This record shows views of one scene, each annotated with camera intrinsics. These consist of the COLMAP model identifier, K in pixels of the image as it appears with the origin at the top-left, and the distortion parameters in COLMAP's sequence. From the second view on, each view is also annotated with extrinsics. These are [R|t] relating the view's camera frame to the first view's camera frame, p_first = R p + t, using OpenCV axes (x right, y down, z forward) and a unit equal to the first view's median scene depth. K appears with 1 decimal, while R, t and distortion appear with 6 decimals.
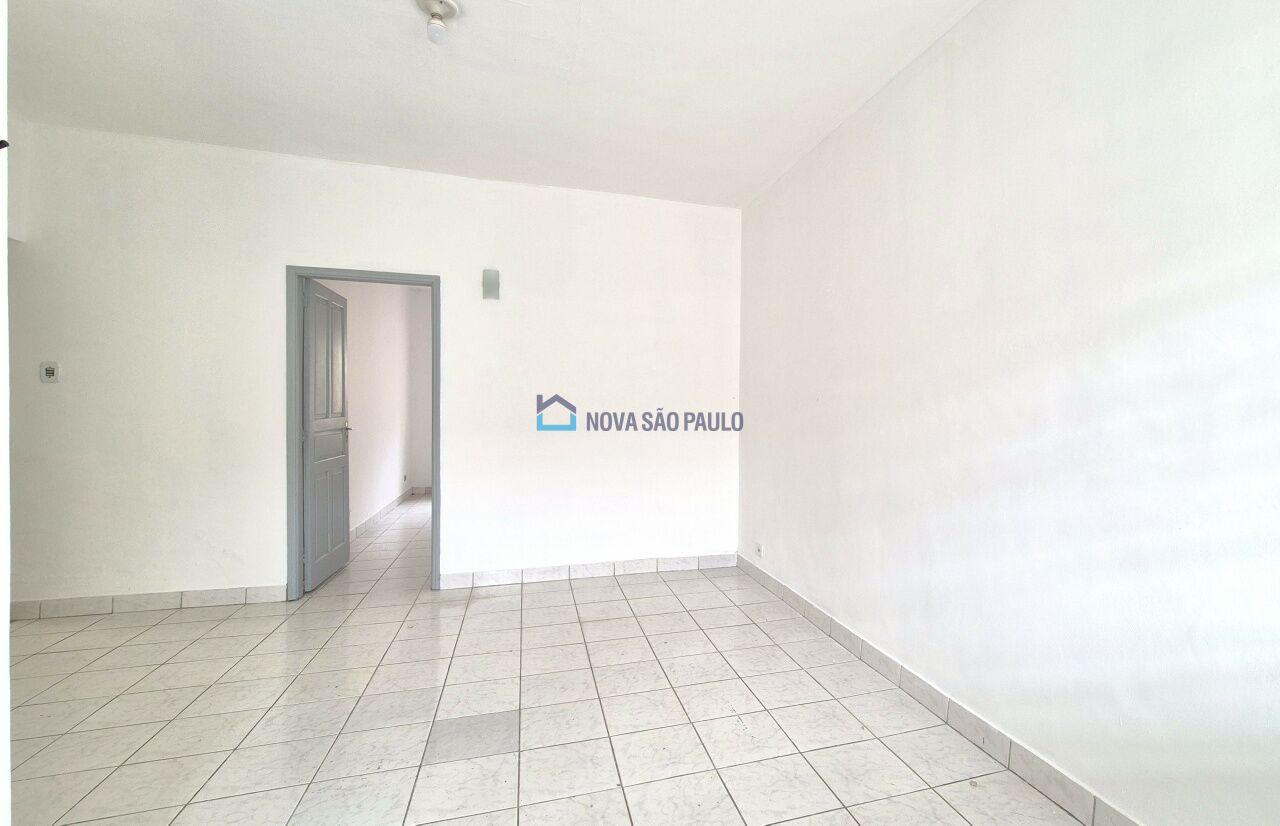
lens RADIAL K [[606.6, 0, 728.8], [0, 606.6, 414.3], [0, 0, 1]] dist [0.009885, 0.000327]
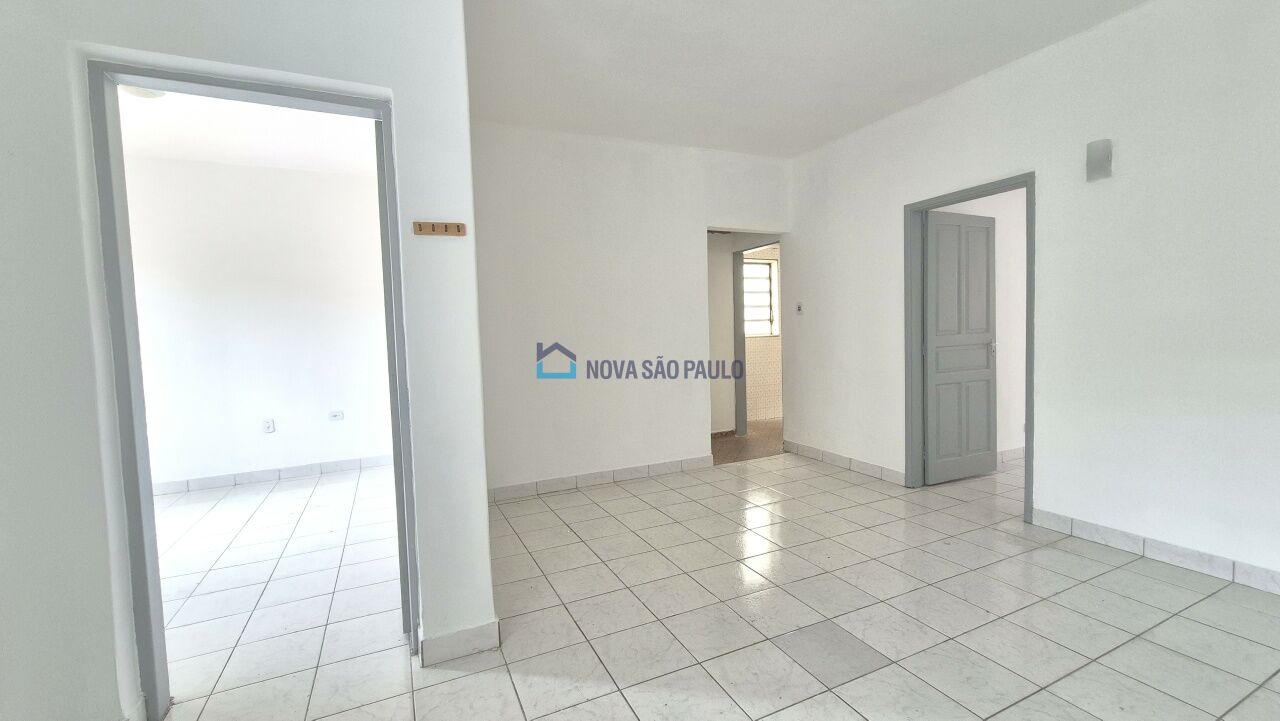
lens RADIAL K [[524.7, 0, 638.6], [0, 524.7, 361.0], [0, 0, 1]] dist [-0.001691, 0.001466]
pose [[0.119305, 0.042022, -0.991968, 0.228807], [0.018211, 0.998843, 0.044503, 0.001780], [0.992691, -0.023374, 0.118402, 0.353162]]
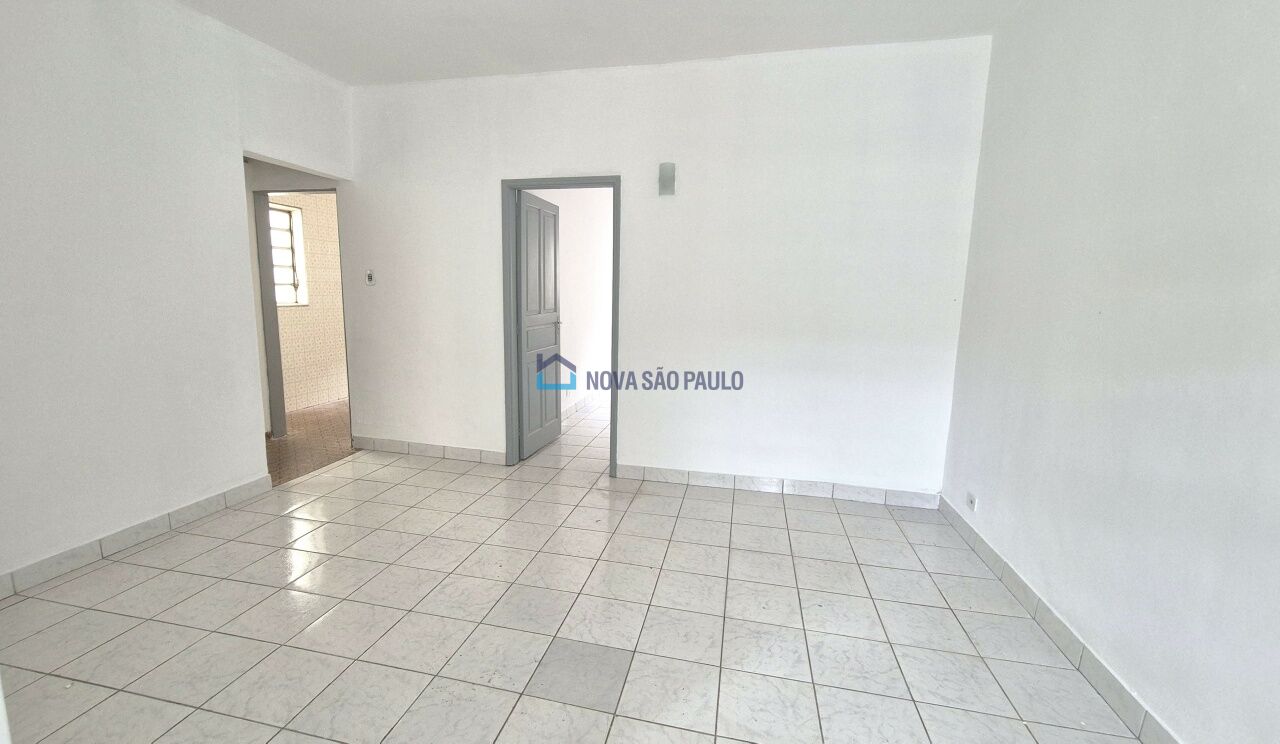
lens RADIAL K [[542.8, 0, 617.3], [0, 542.8, 372.7], [0, 0, 1]] dist [-0.001102, 0.001916]
pose [[0.846281, 0.085275, -0.525867, 0.019647], [-0.015642, 0.990658, 0.135472, -0.027743], [0.532507, -0.106422, 0.839709, 0.222371]]
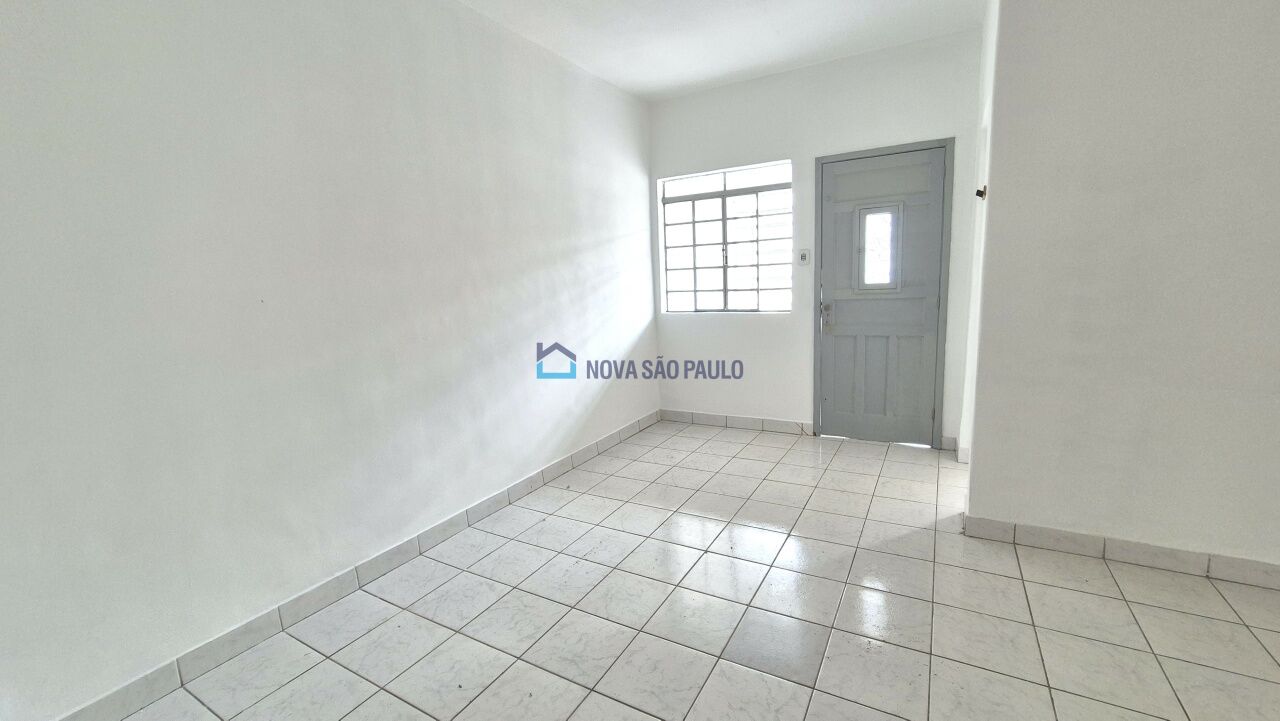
lens RADIAL K [[524.7, 0, 640.9], [0, 524.7, 361.0], [0, 0, 1]] dist [-0.001691, 0.001466]
pose [[-0.665243, -0.096704, 0.740338, -0.495611], [0.048220, 0.983942, 0.171853, -0.034857], [-0.745068, 0.150023, -0.649897, 0.962464]]
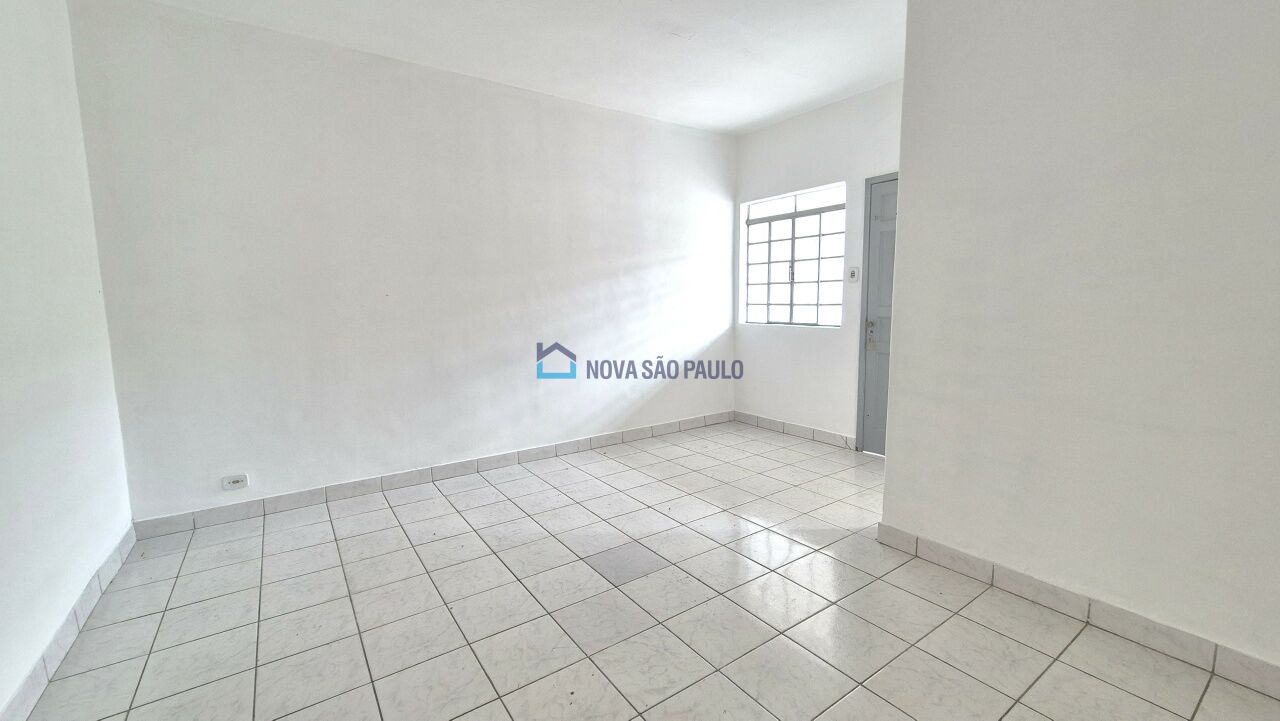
lens RADIAL K [[524.7, 0, 640.7], [0, 524.7, 359.9], [0, 0, 1]] dist [-0.001691, 0.001466]
pose [[-0.282570, -0.116114, 0.952193, -0.835938], [0.023363, 0.991519, 0.127843, -0.017510], [-0.958962, 0.058371, -0.277461, 0.740446]]
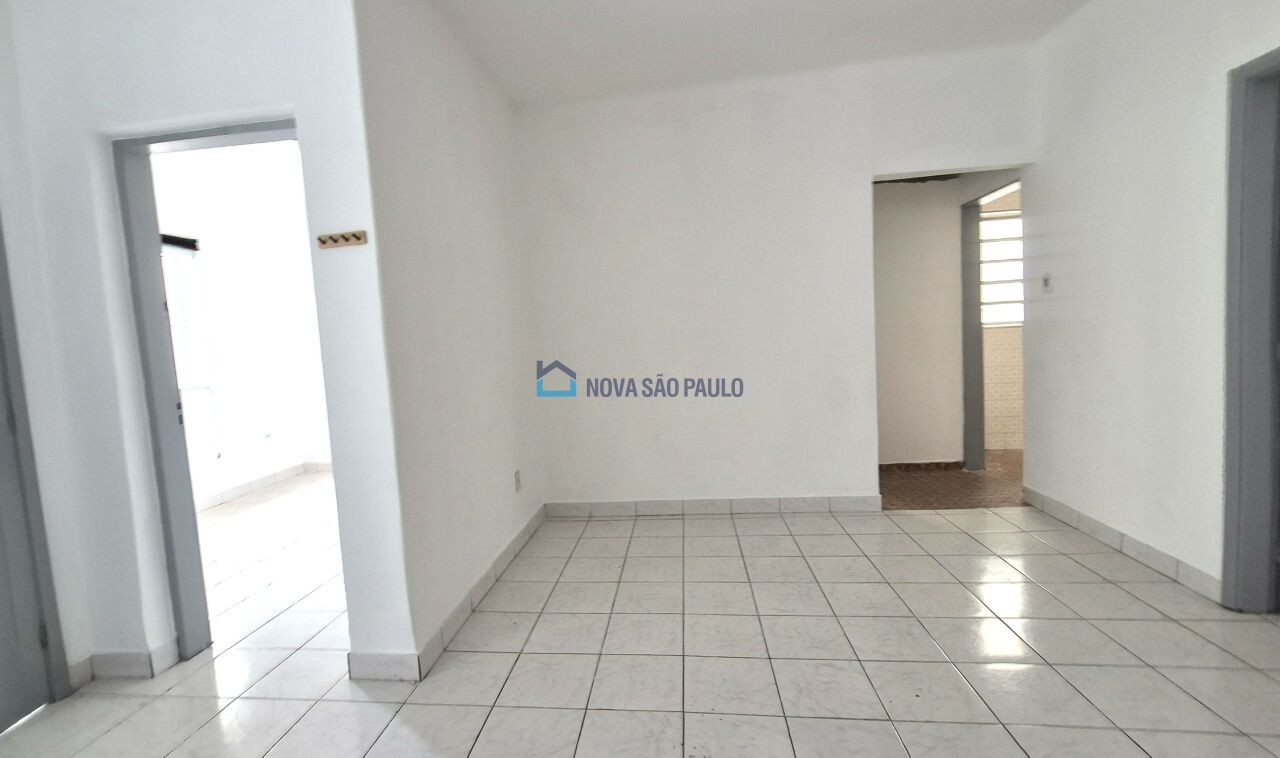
lens RADIAL K [[555.1, 0, 615.5], [0, 555.1, 384.8], [0, 0, 1]] dist [-0.001887, 0.002126]
pose [[-0.433471, 0.090657, -0.896596, 0.064541], [0.043864, 0.995870, 0.079488, -0.002398], [0.900100, -0.004873, -0.435657, 0.666655]]
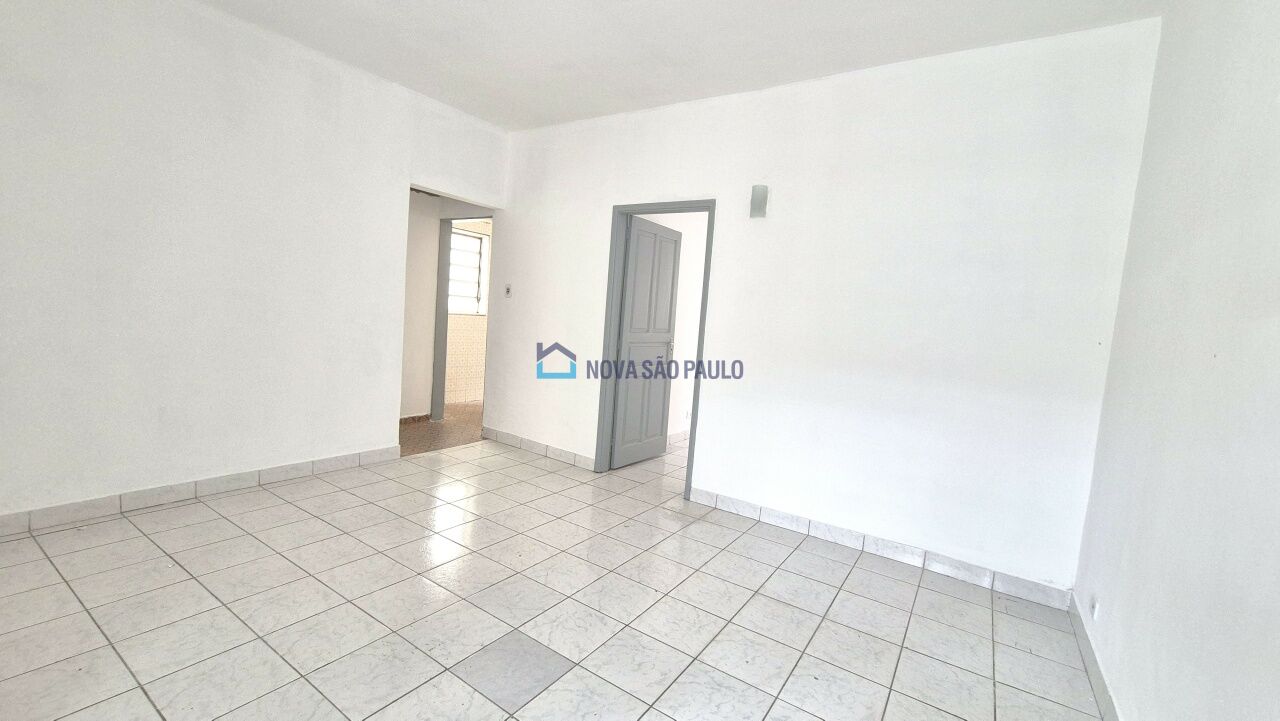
lens RADIAL K [[524.7, 0, 637.6], [0, 524.7, 361.7], [0, 0, 1]] dist [-0.001691, 0.001466]
pose [[0.611886, 0.108672, -0.783445, 0.168956], [-0.083460, 0.993858, 0.072675, -0.011150], [0.786530, 0.020918, 0.617197, 0.379440]]
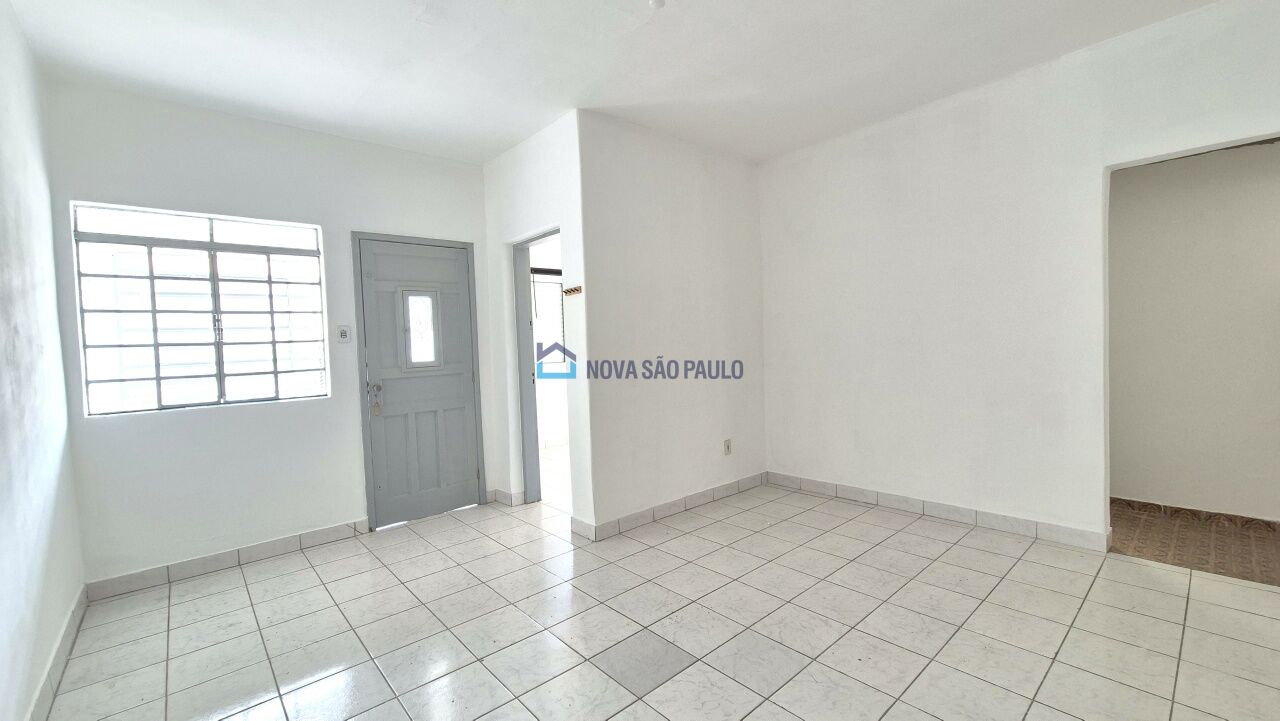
lens RADIAL K [[524.7, 0, 638.2], [0, 524.7, 361.8], [0, 0, 1]] dist [-0.001691, 0.001466]
pose [[-0.920244, 0.041270, -0.389163, -0.041210], [0.025286, 0.998616, 0.046106, -0.023798], [0.390527, 0.032589, -0.920014, 1.082432]]
